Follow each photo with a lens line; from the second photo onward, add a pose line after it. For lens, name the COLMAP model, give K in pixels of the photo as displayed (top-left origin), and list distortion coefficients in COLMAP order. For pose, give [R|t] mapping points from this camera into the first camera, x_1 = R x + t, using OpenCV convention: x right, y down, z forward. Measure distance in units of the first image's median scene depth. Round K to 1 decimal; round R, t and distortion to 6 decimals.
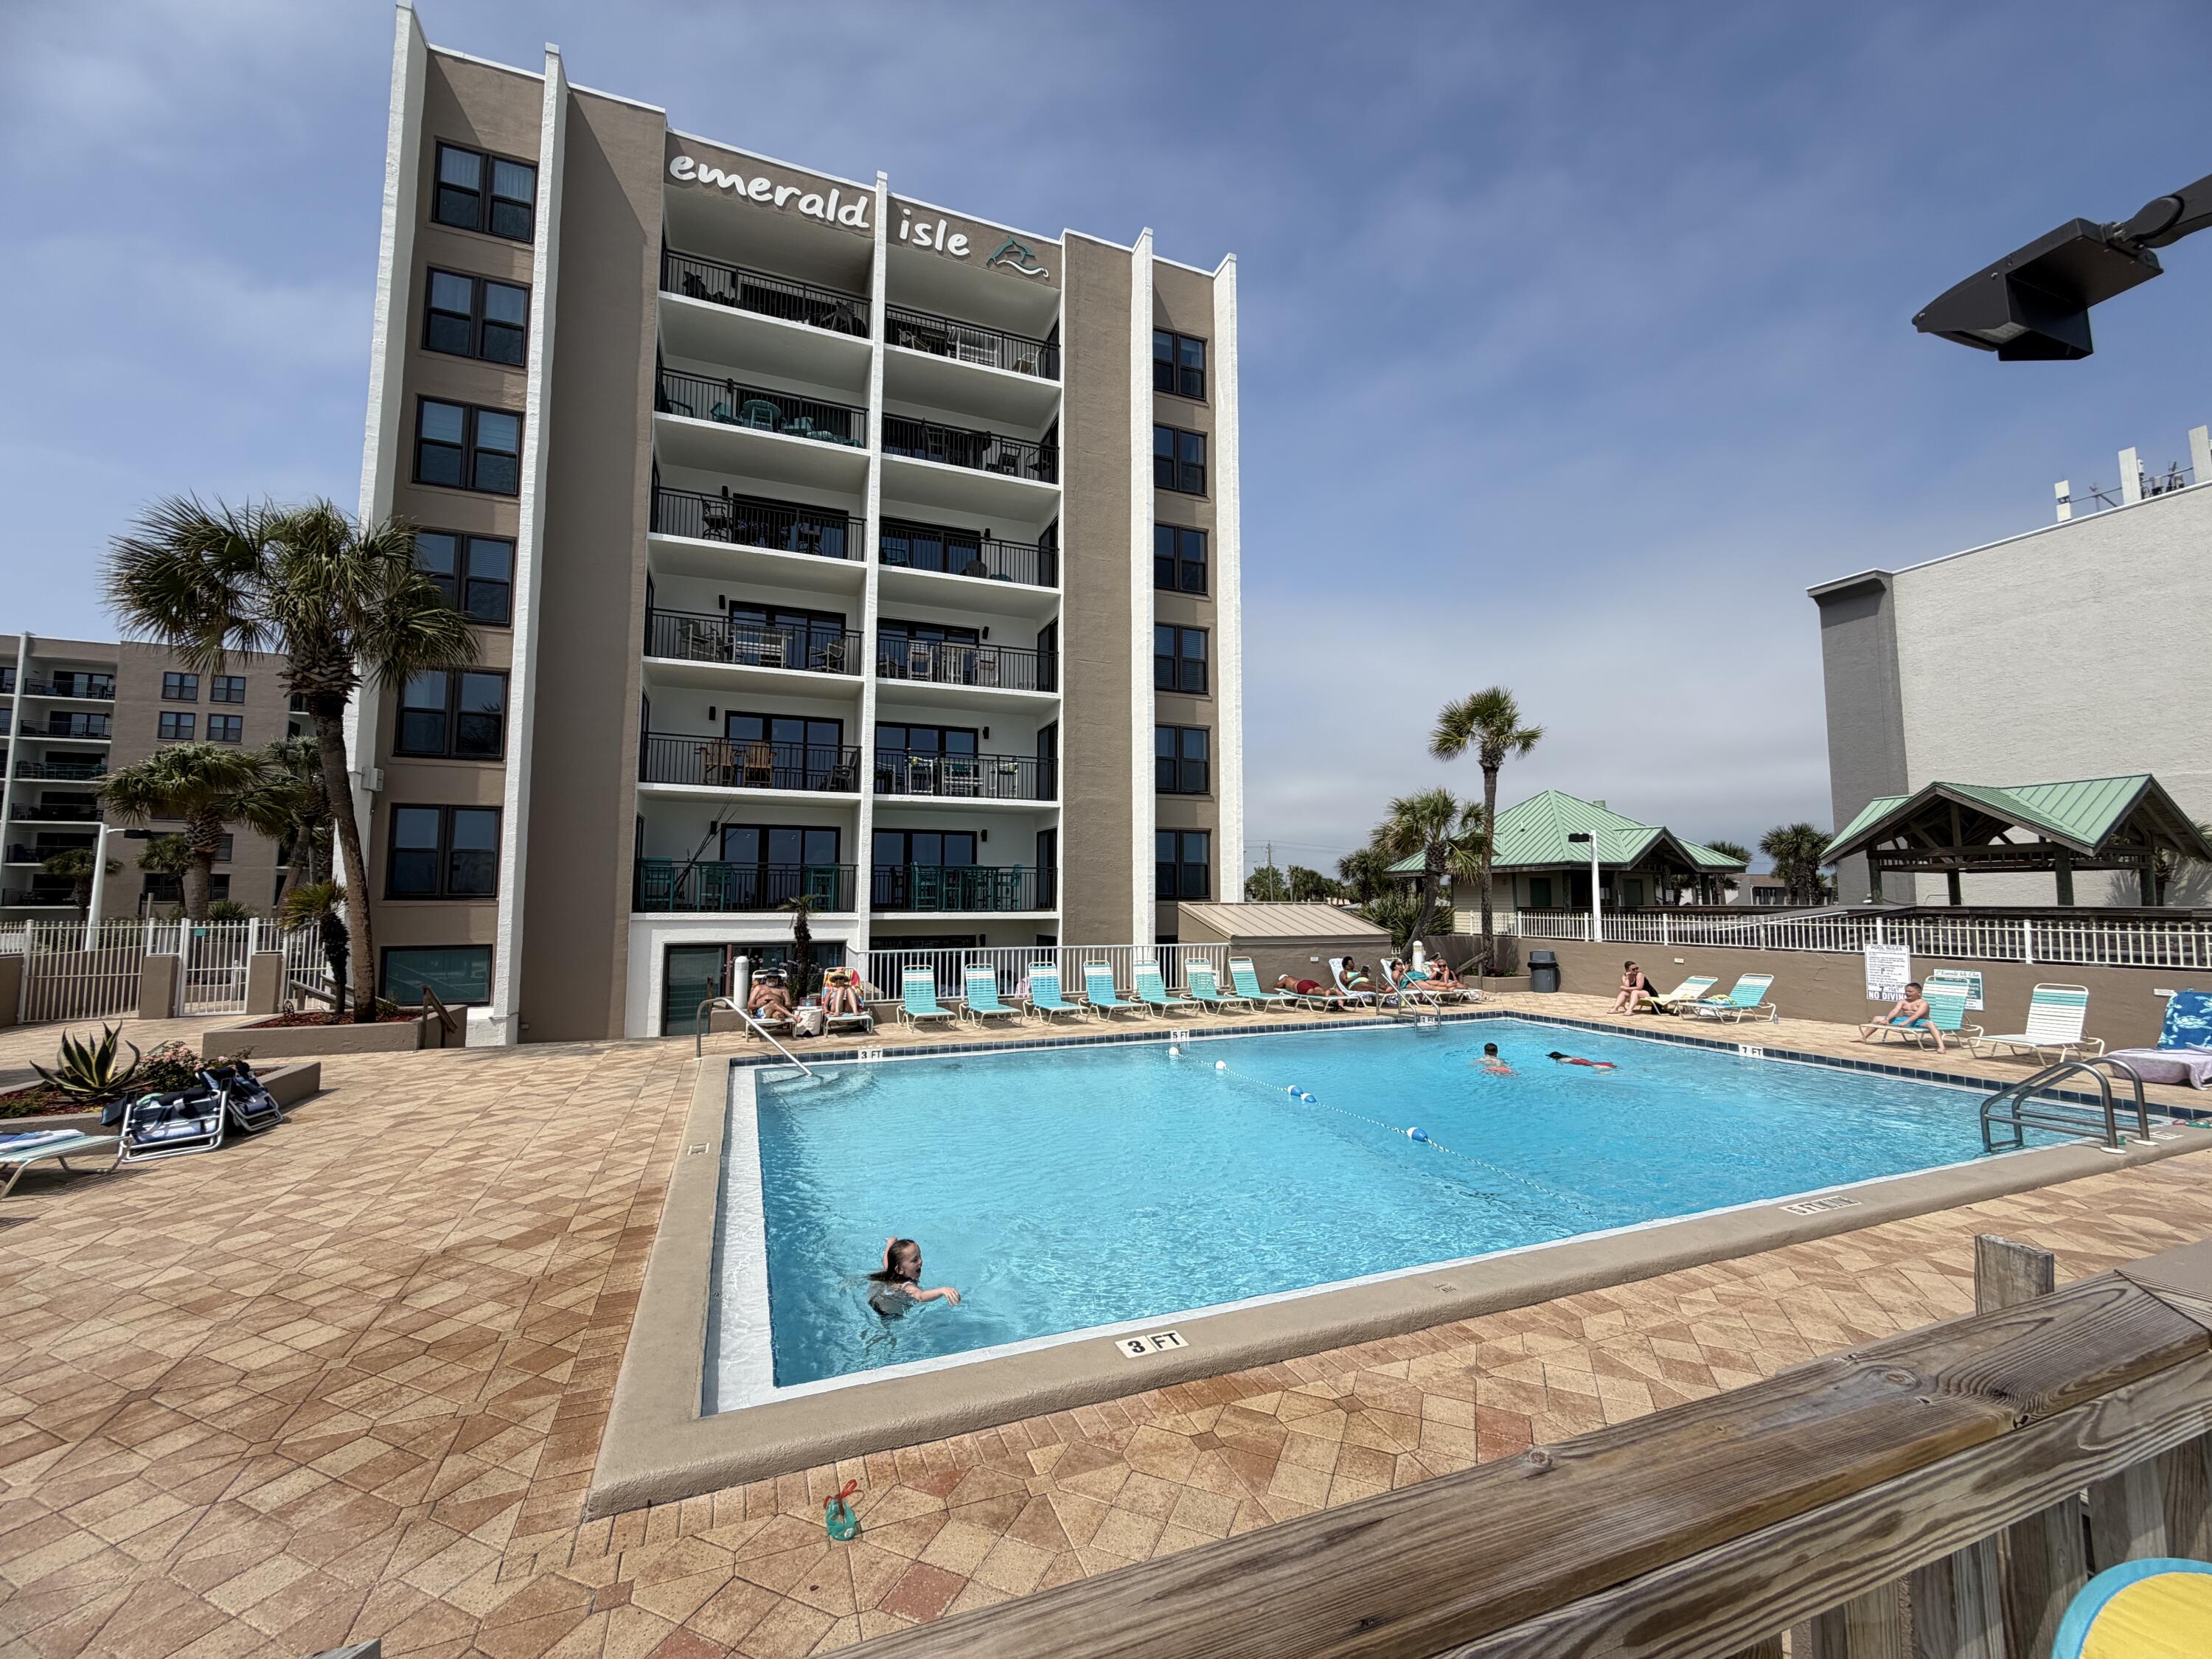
lens RADIAL K [[884.0, 0, 1086.7], [0, 884.0, 824.7], [0, 0, 1]] dist [0.007775, -0.000093]
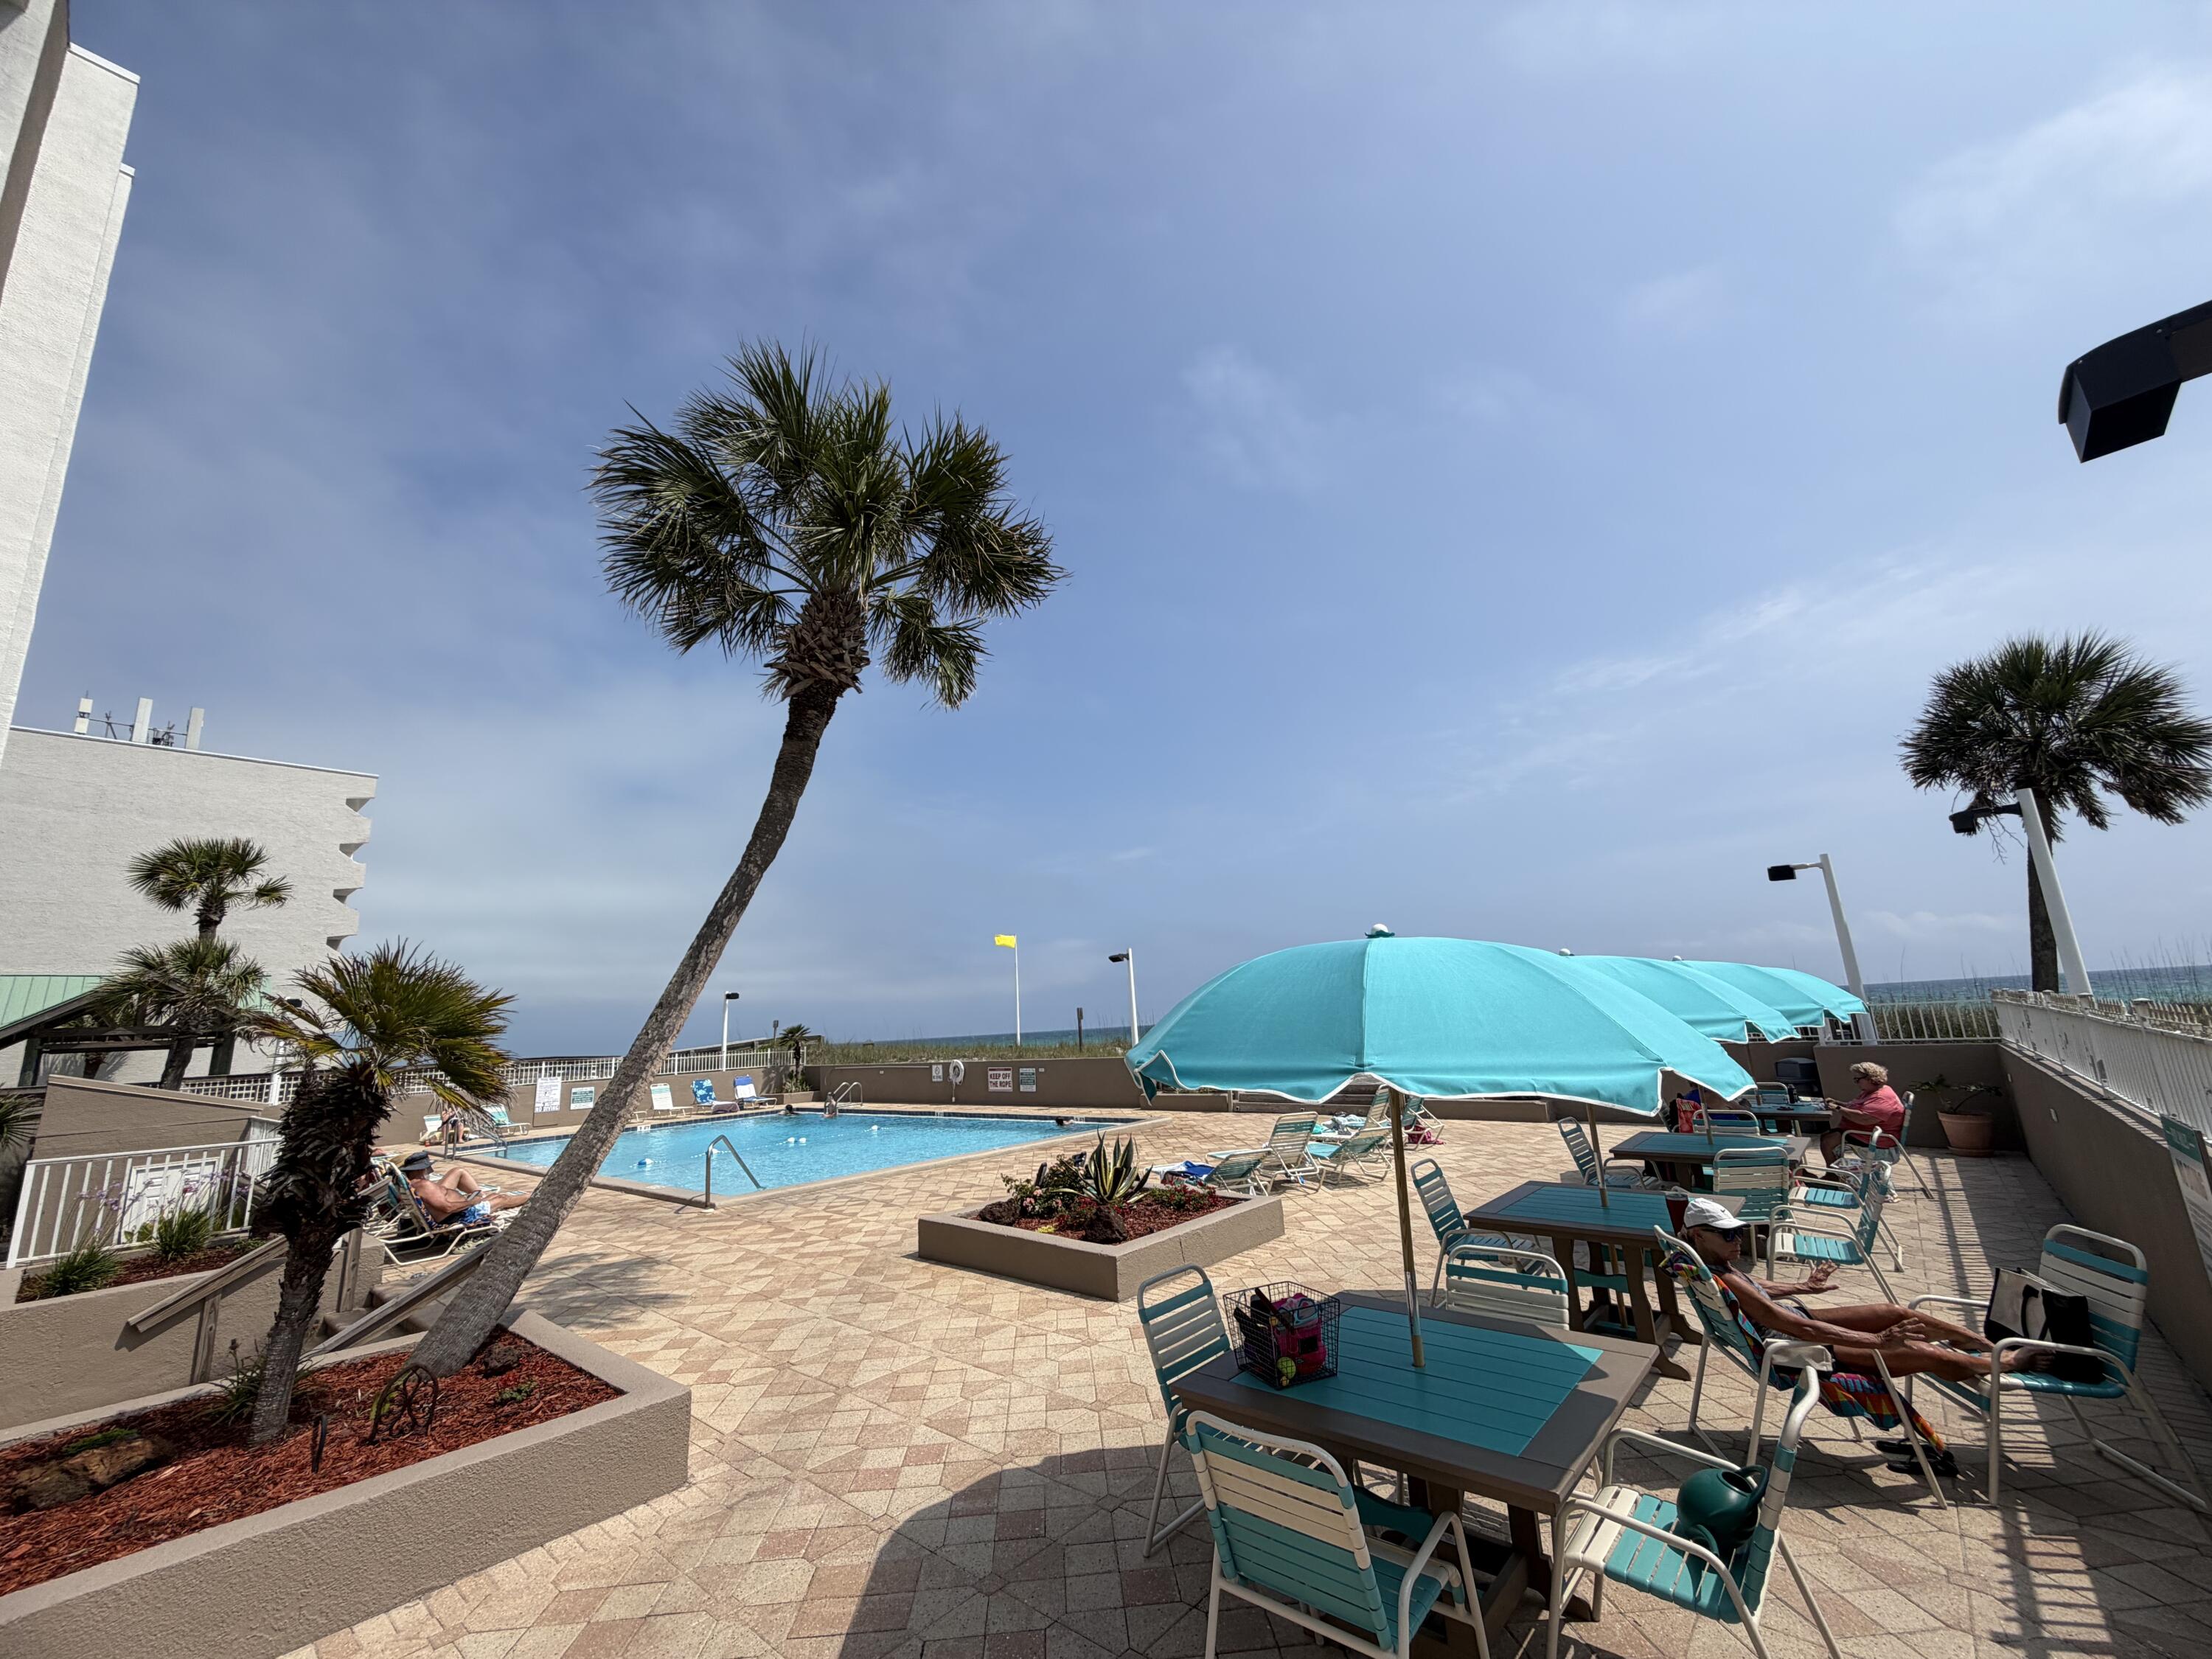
lens RADIAL K [[884.0, 0, 1099.7], [0, 884.0, 832.8], [0, 0, 1]] dist [0.007775, -0.000093]
pose [[-0.461051, 0.219619, 0.859767, -0.770325], [-0.036107, 0.963444, -0.265464, 0.057567], [-0.886639, -0.153436, -0.436267, 0.599190]]
